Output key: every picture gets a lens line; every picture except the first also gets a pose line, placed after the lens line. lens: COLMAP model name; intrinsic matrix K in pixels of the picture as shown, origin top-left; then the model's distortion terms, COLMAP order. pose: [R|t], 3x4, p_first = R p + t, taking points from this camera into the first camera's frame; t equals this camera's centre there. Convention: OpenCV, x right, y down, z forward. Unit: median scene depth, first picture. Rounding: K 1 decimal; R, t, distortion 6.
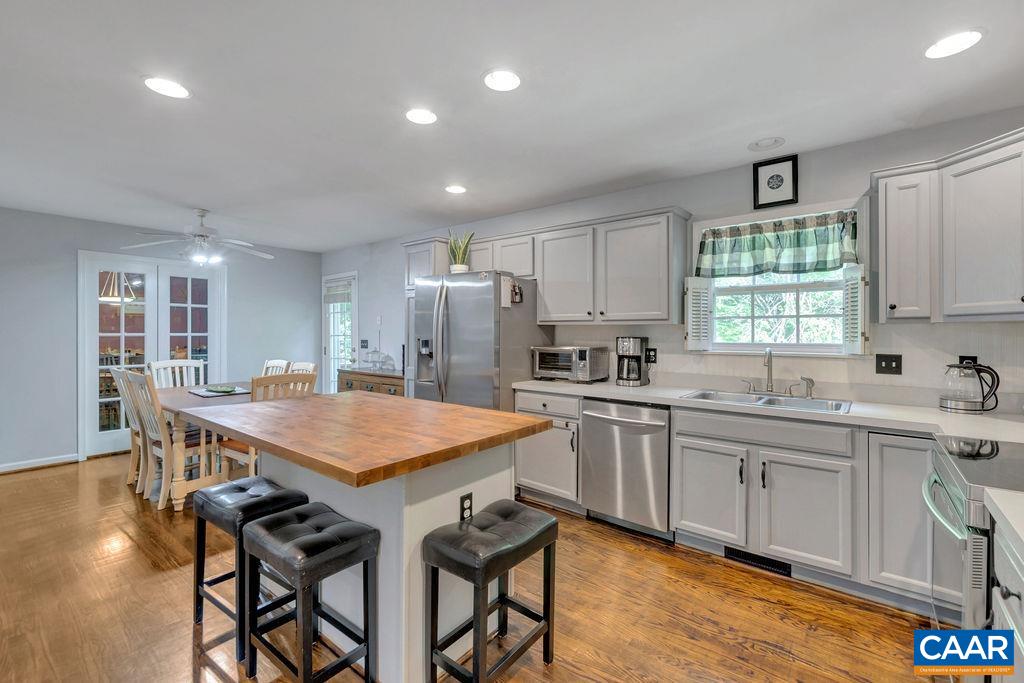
lens RADIAL K [[450.0, 0, 511.4], [0, 450.0, 335.5], [0, 0, 1]] dist [0.003938, 0.000272]
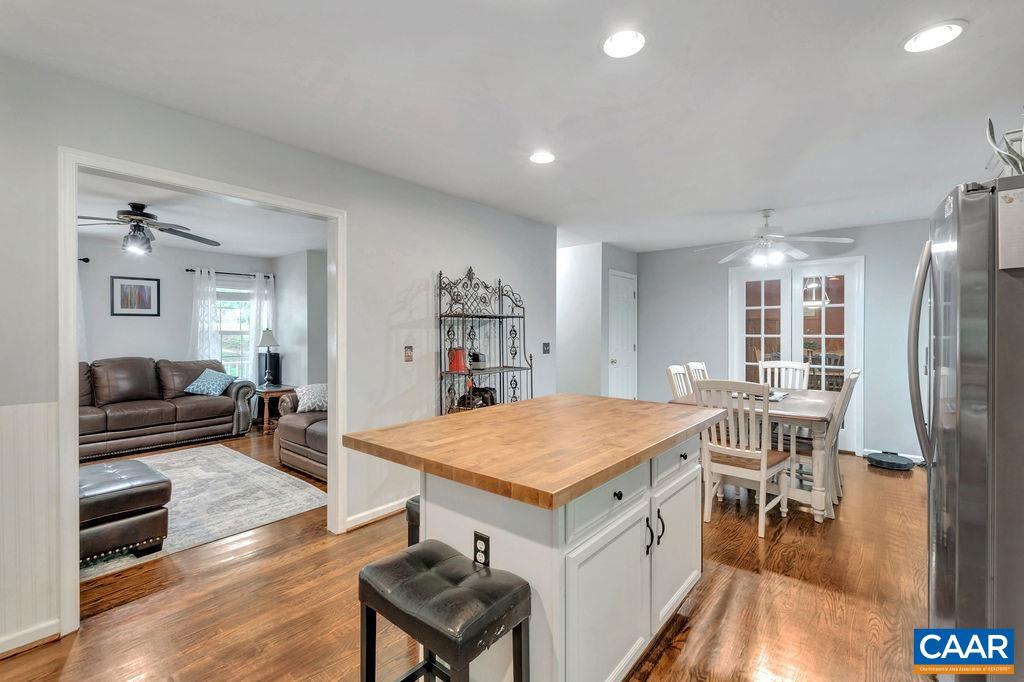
lens RADIAL K [[450.0, 0, 511.4], [0, 450.0, 335.0], [0, 0, 1]] dist [0.003938, 0.000272]
pose [[-0.024735, 0.000162, -0.999694, 0.318352], [-0.003298, 0.999995, 0.000244, -0.003837], [0.999689, 0.003303, -0.024734, 0.476774]]
